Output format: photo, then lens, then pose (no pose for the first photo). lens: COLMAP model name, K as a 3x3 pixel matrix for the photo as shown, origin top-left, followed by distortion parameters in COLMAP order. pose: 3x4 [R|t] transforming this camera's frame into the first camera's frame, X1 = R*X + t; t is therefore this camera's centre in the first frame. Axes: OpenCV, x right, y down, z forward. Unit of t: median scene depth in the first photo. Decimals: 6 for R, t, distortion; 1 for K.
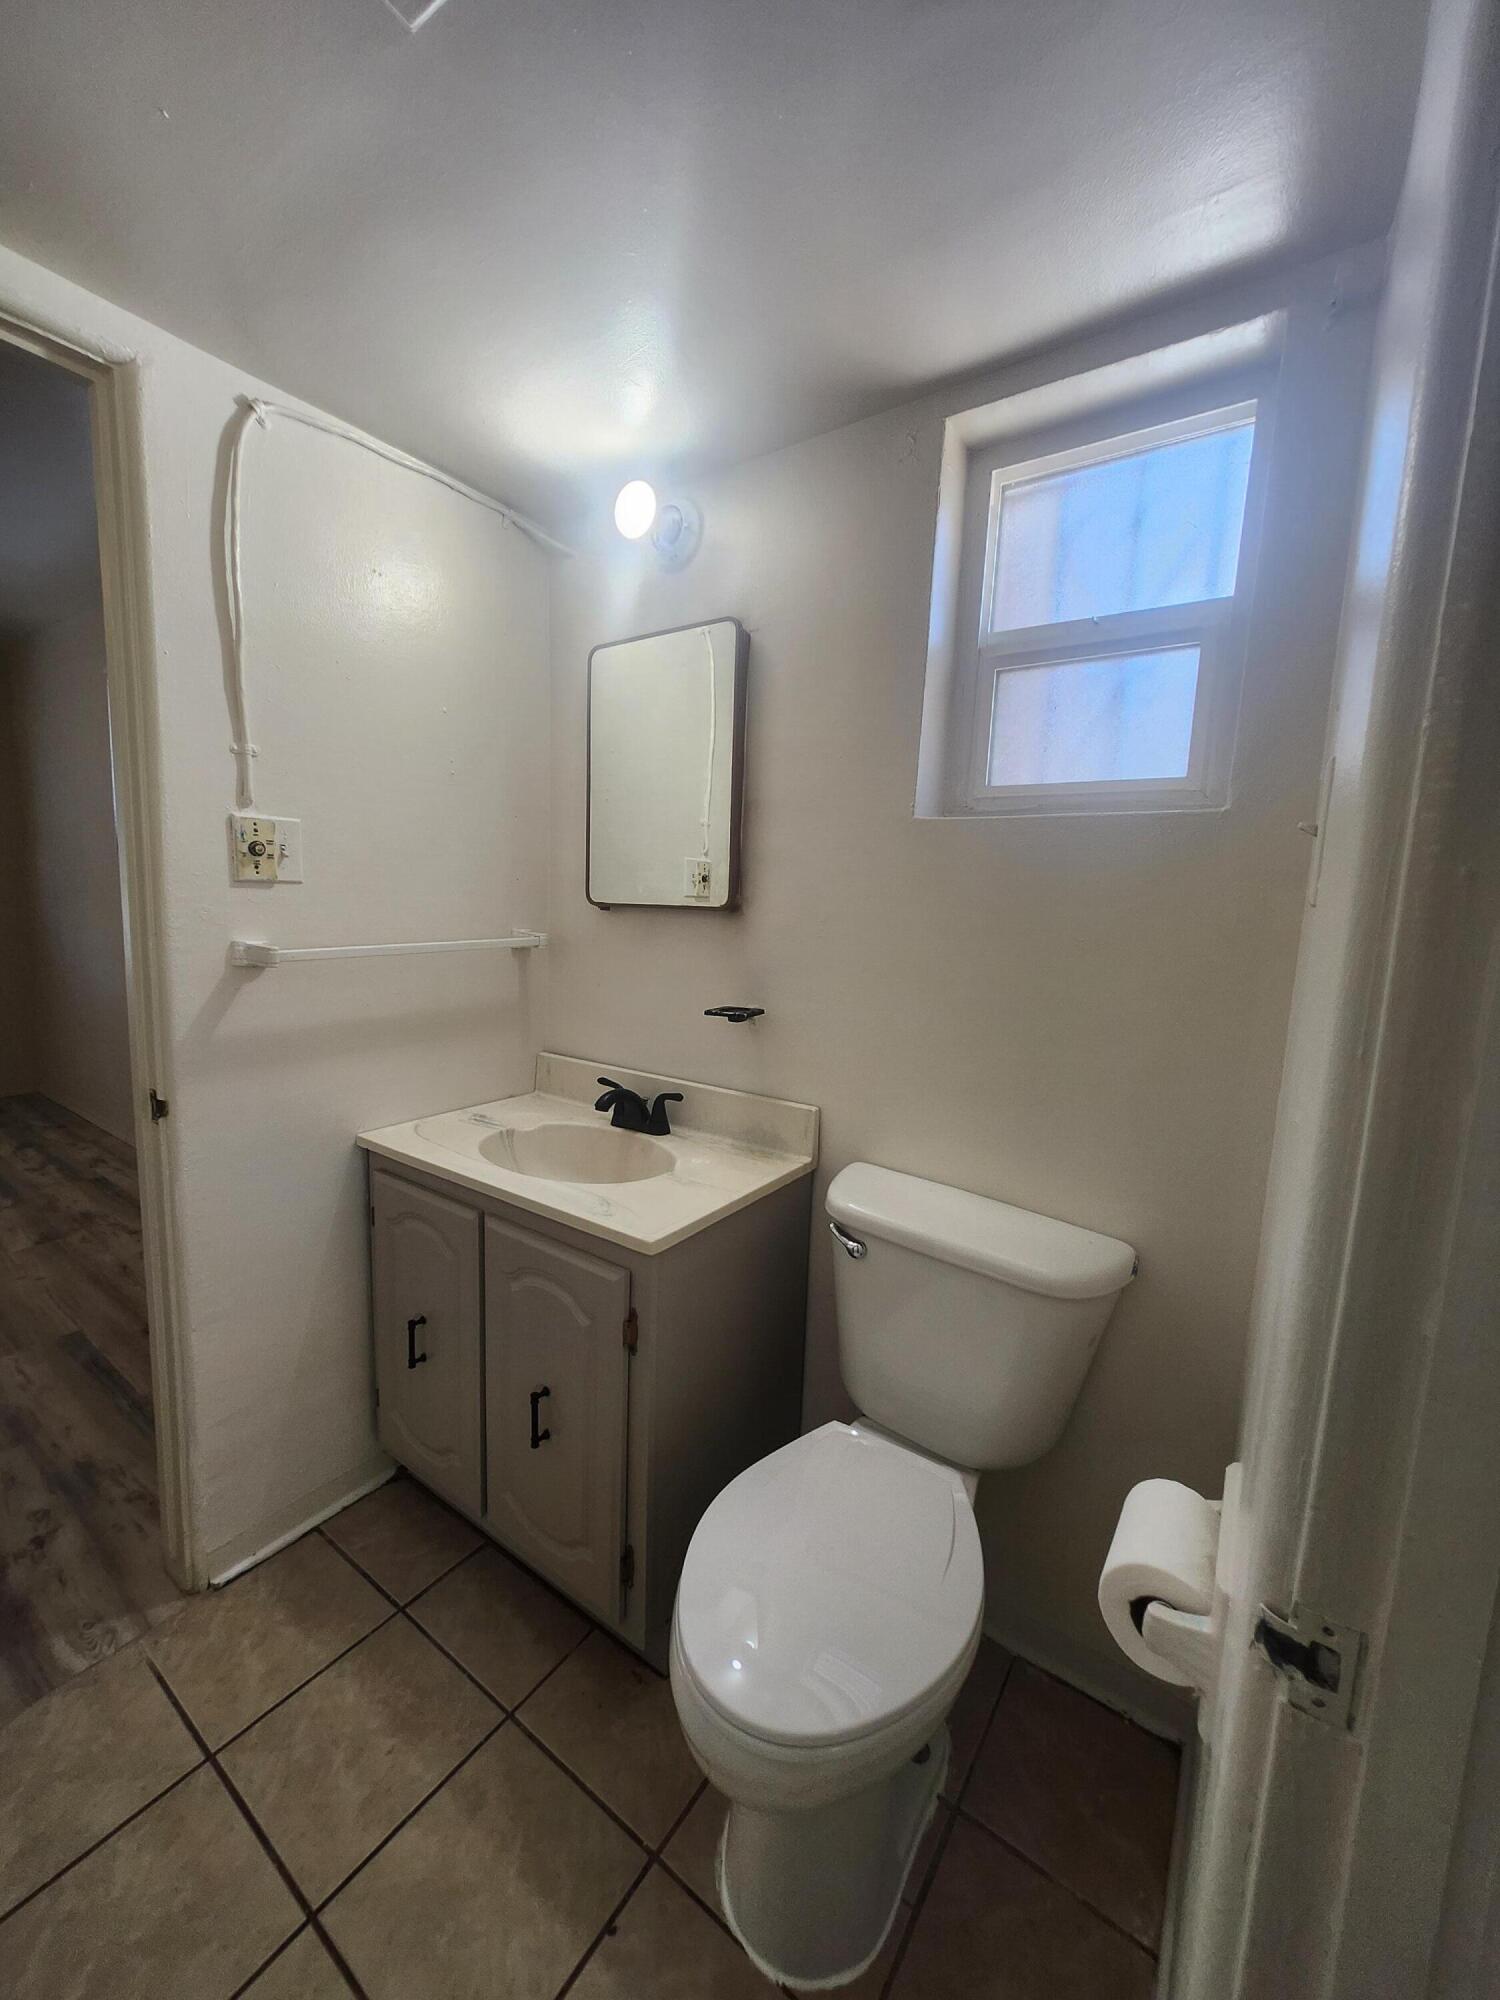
lens RADIAL K [[785.0, 0, 740.5], [0, 785.0, 998.9], [0, 0, 1]] dist [0.001506, 0.000303]
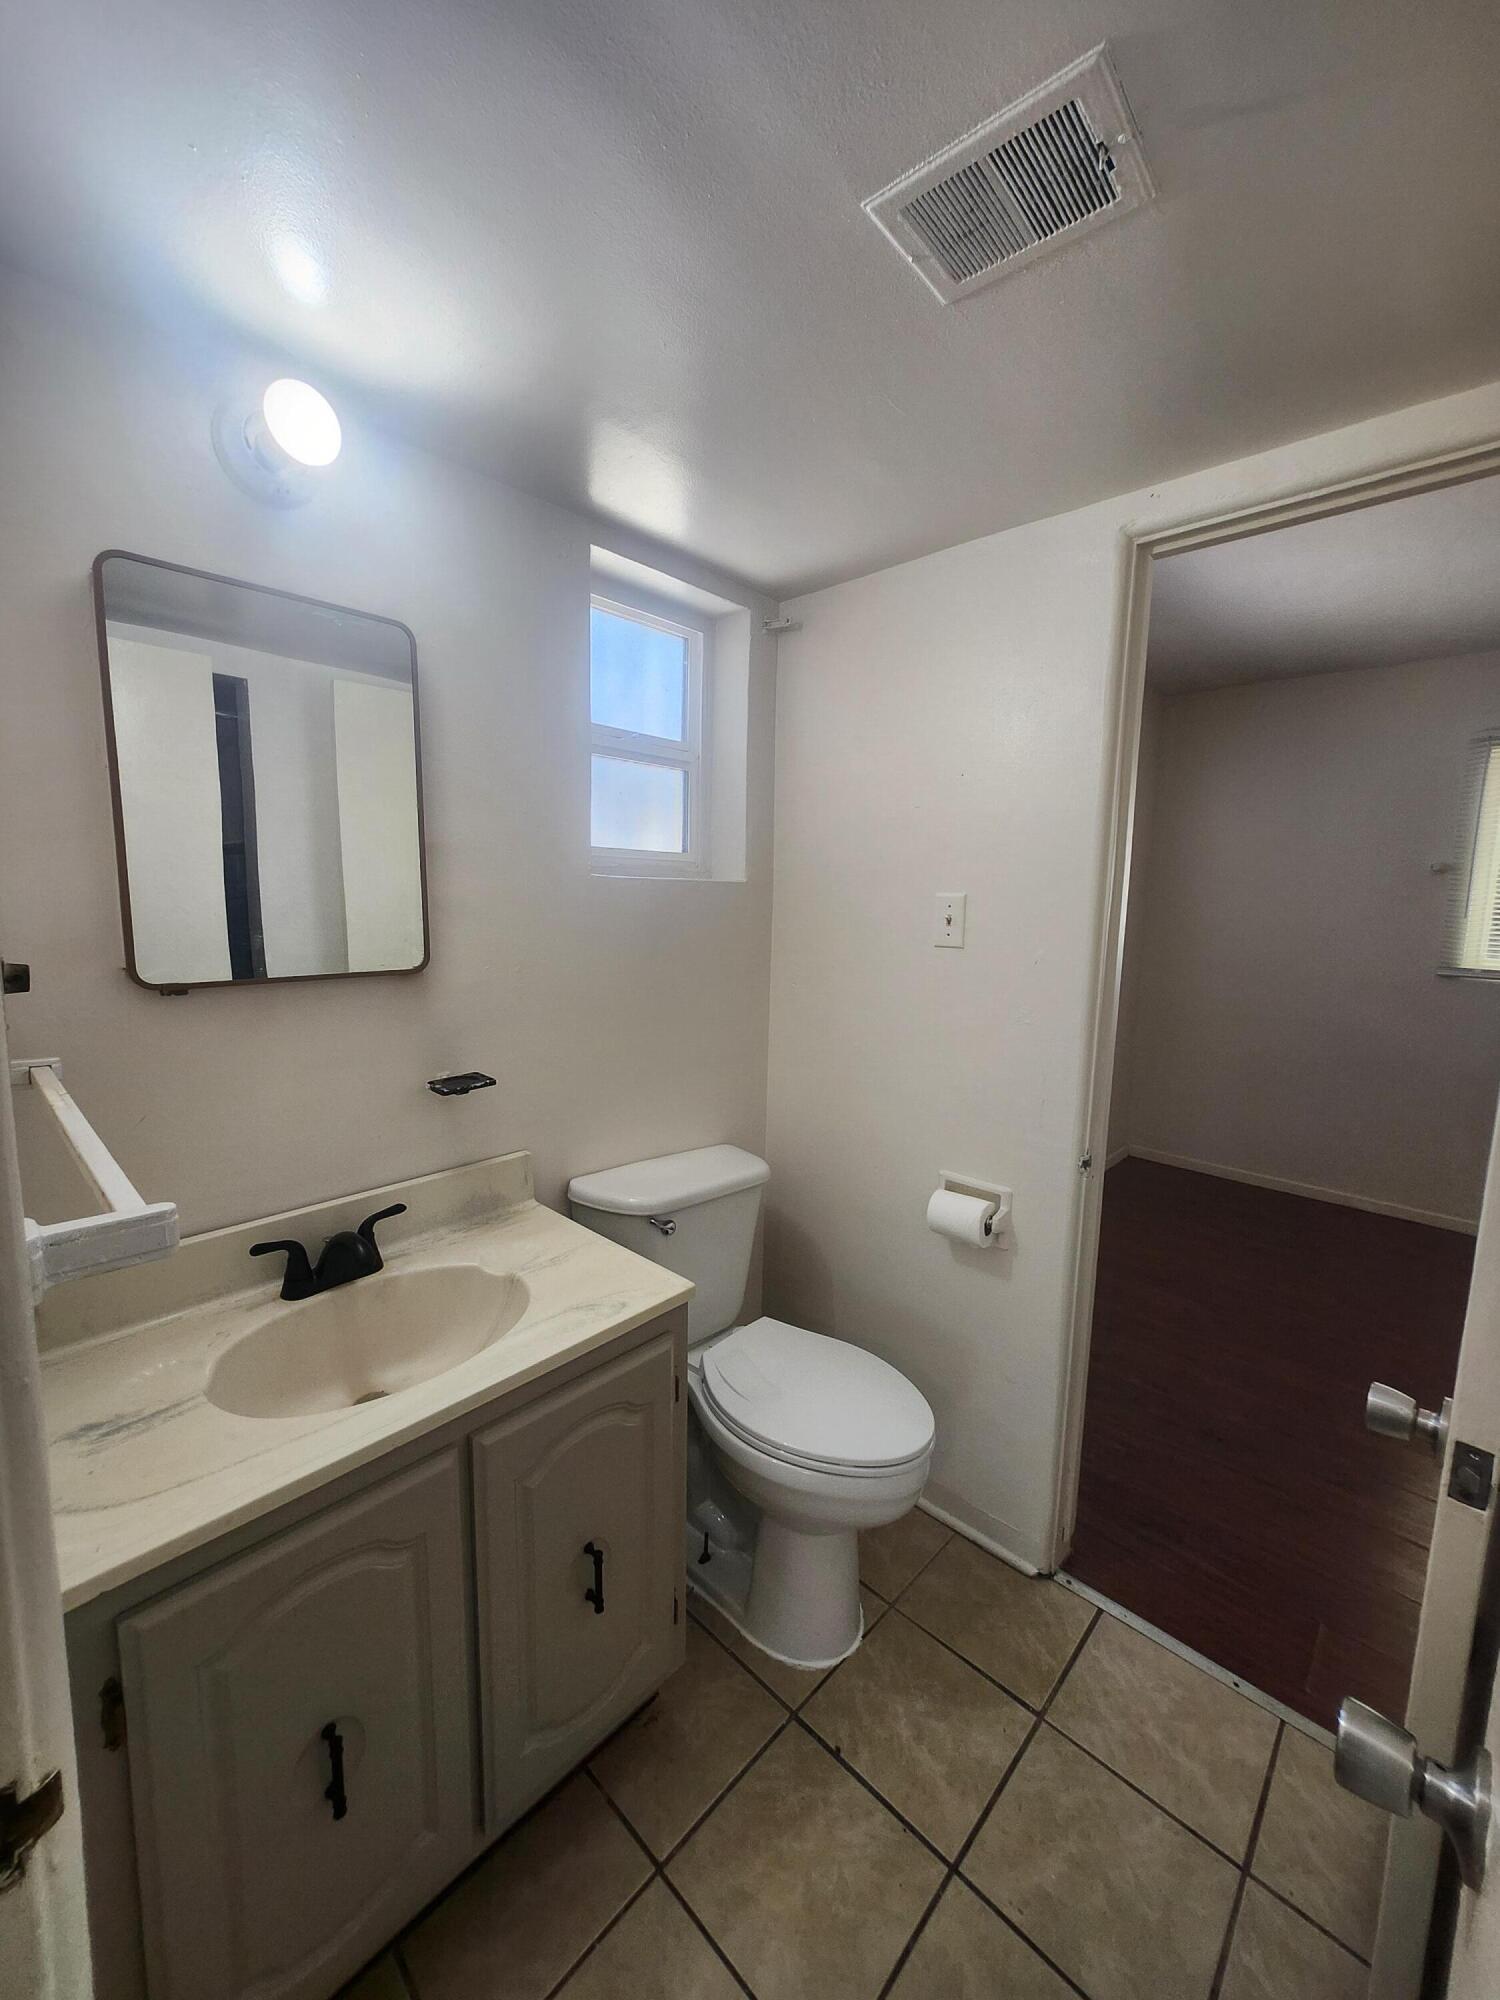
lens RADIAL K [[785.0, 0, 743.8], [0, 785.0, 999.7], [0, 0, 1]] dist [0.001506, 0.000303]
pose [[0.135088, -0.162411, 0.977432, -0.920800], [0.107613, 0.983044, 0.148471, -0.193906], [-0.984972, 0.085127, 0.150275, 0.616394]]
